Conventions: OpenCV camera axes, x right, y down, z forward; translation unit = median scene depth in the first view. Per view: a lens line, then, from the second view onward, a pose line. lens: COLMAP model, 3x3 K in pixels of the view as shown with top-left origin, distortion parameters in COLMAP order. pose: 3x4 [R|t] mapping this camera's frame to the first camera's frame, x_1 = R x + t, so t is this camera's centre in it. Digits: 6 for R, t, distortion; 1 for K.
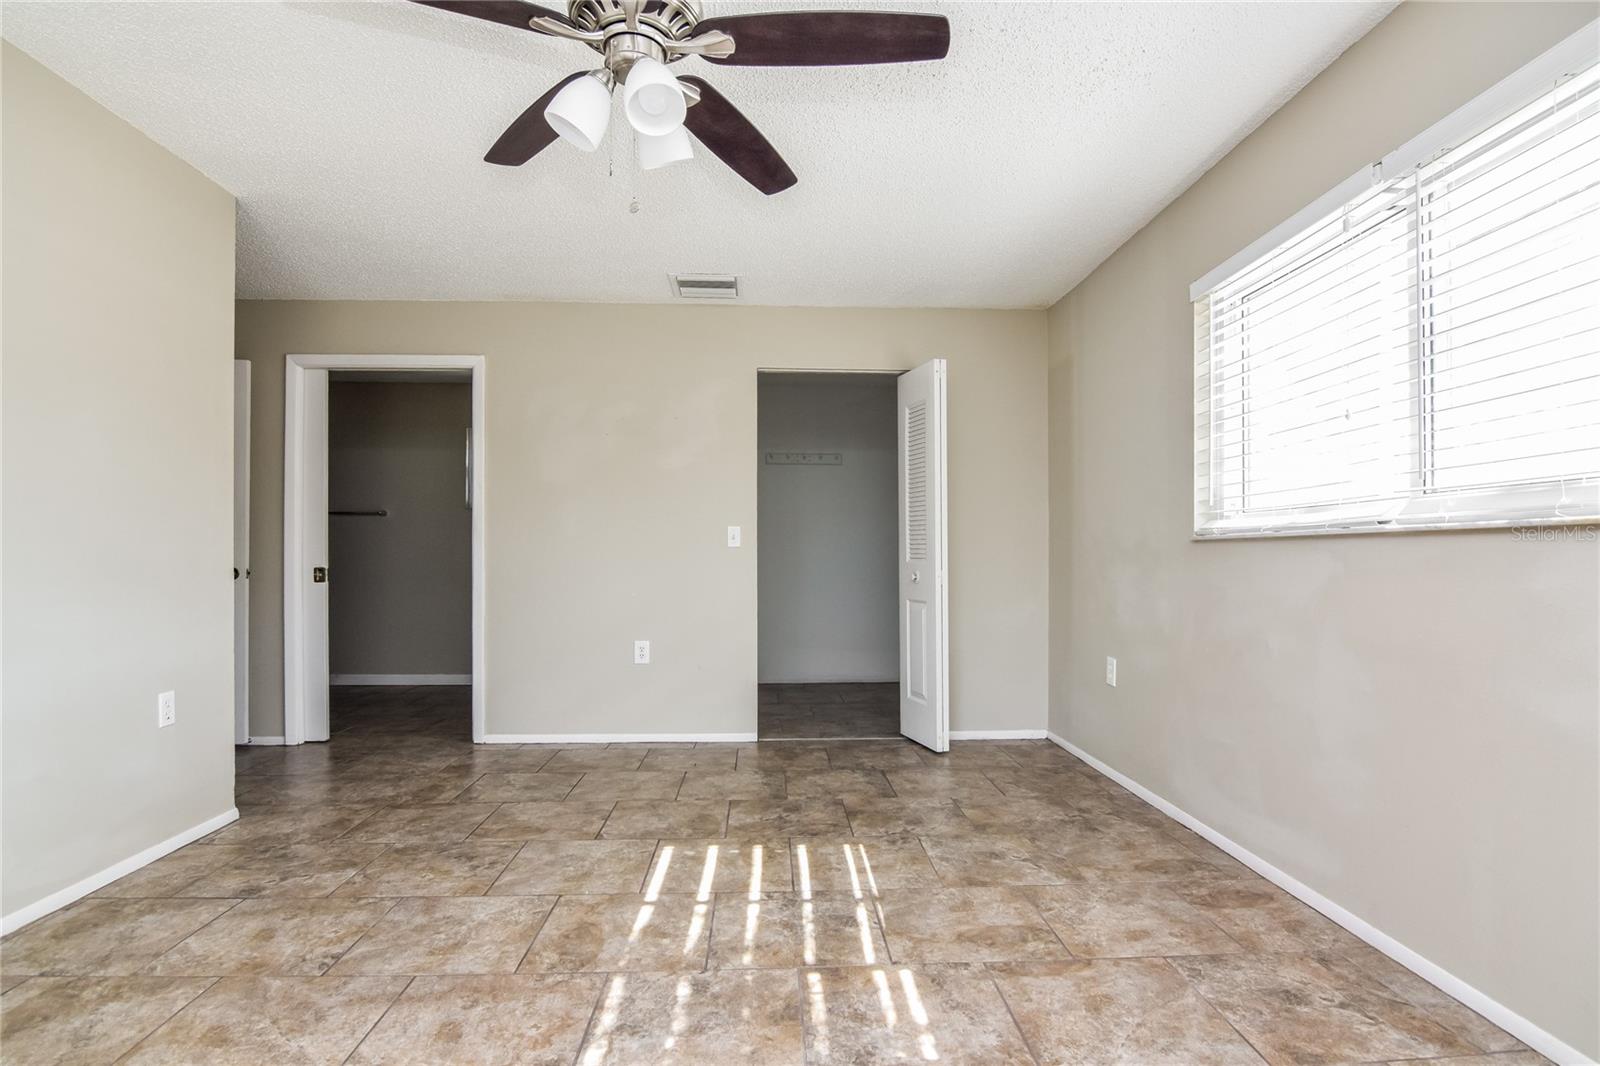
lens RADIAL K [[794.6, 0, 804.3], [0, 794.6, 550.2], [0, 0, 1]] dist [0.030678, -0.024184]
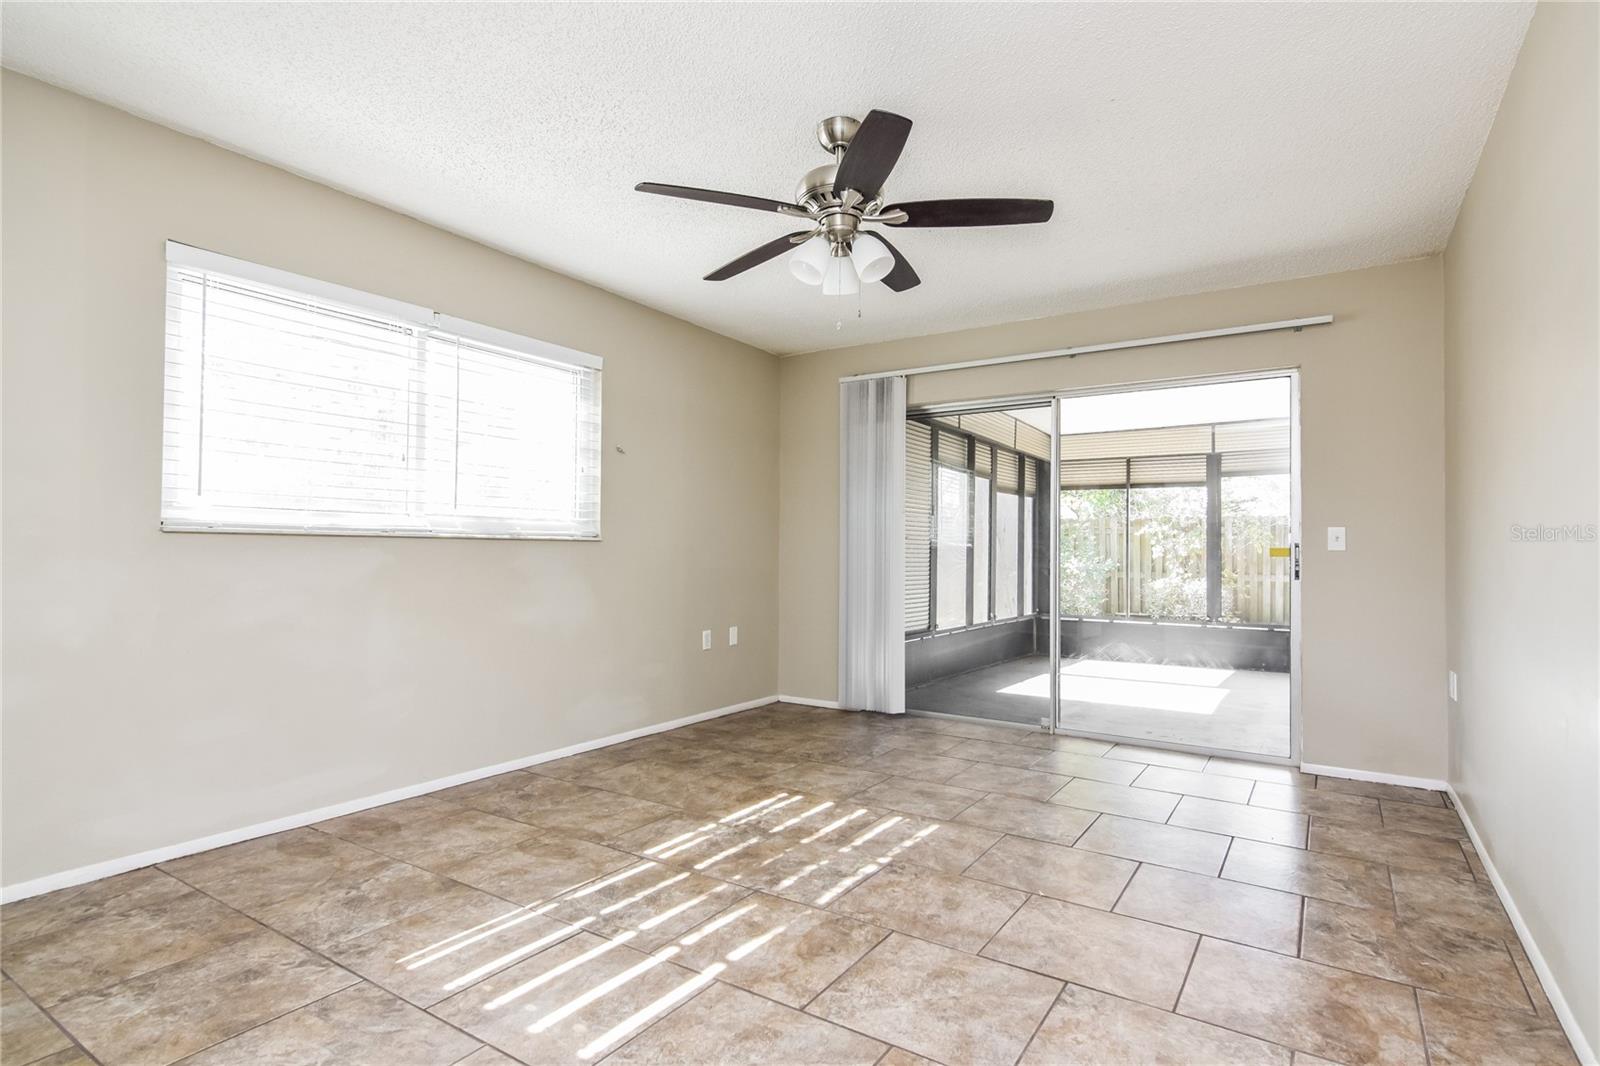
lens RADIAL K [[794.6, 0, 804.3], [0, 794.6, 550.2], [0, 0, 1]] dist [0.030678, -0.024184]
pose [[-0.803785, 0.000835, 0.594919, -0.835153], [-0.010523, 0.999823, -0.015620, 0.020412], [-0.594827, -0.018815, -0.803634, 1.789789]]
